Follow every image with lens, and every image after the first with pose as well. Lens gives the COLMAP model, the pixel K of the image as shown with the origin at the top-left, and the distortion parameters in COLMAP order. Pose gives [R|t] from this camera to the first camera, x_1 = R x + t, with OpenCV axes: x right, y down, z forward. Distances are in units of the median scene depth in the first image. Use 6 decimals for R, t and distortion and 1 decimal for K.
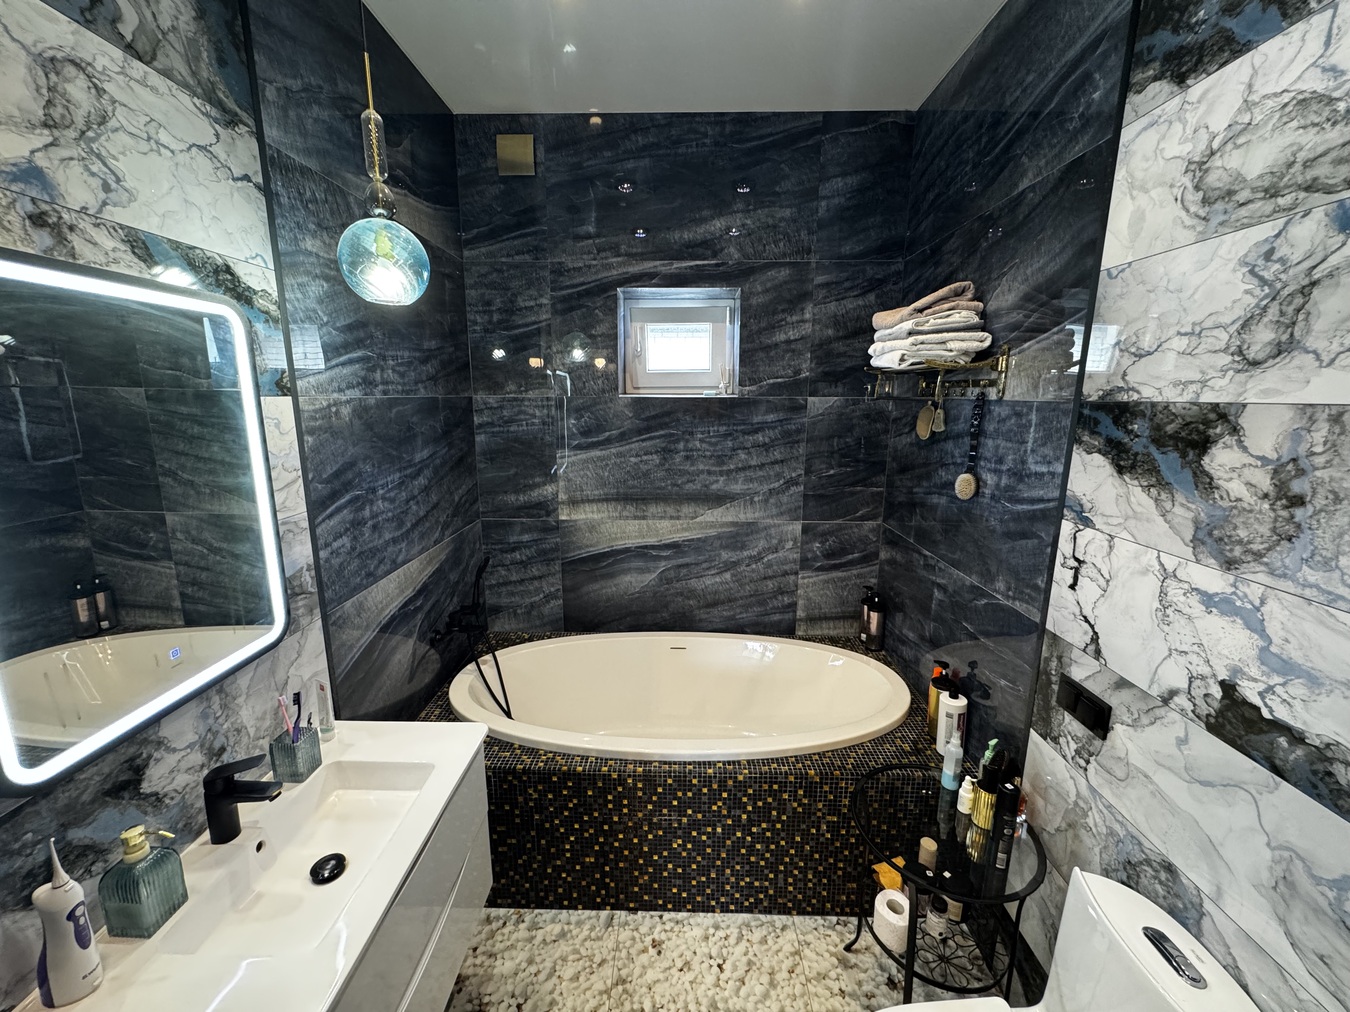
lens RADIAL K [[537.7, 0, 673.9], [0, 537.7, 505.3], [0, 0, 1]] dist [-0.002313, 0.000278]
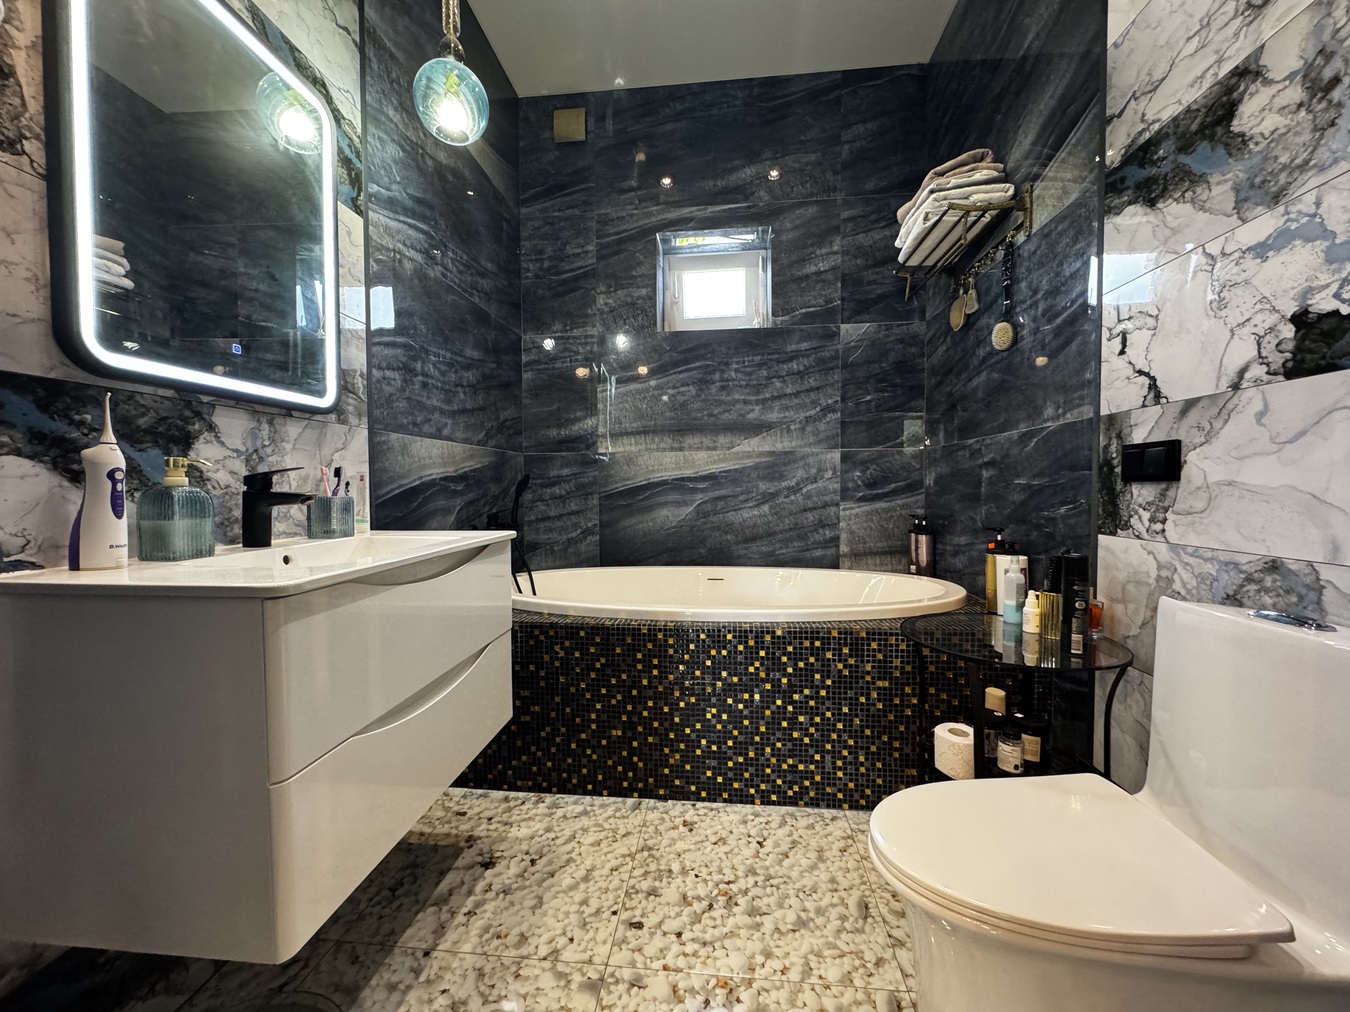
lens RADIAL K [[537.7, 0, 673.9], [0, 537.7, 505.3], [0, 0, 1]] dist [-0.002313, 0.000278]
pose [[0.996515, -0.007313, -0.083087, 0.021487], [-0.006729, 0.985853, -0.167477, 0.432292], [0.083137, 0.167452, 0.982369, 0.034135]]
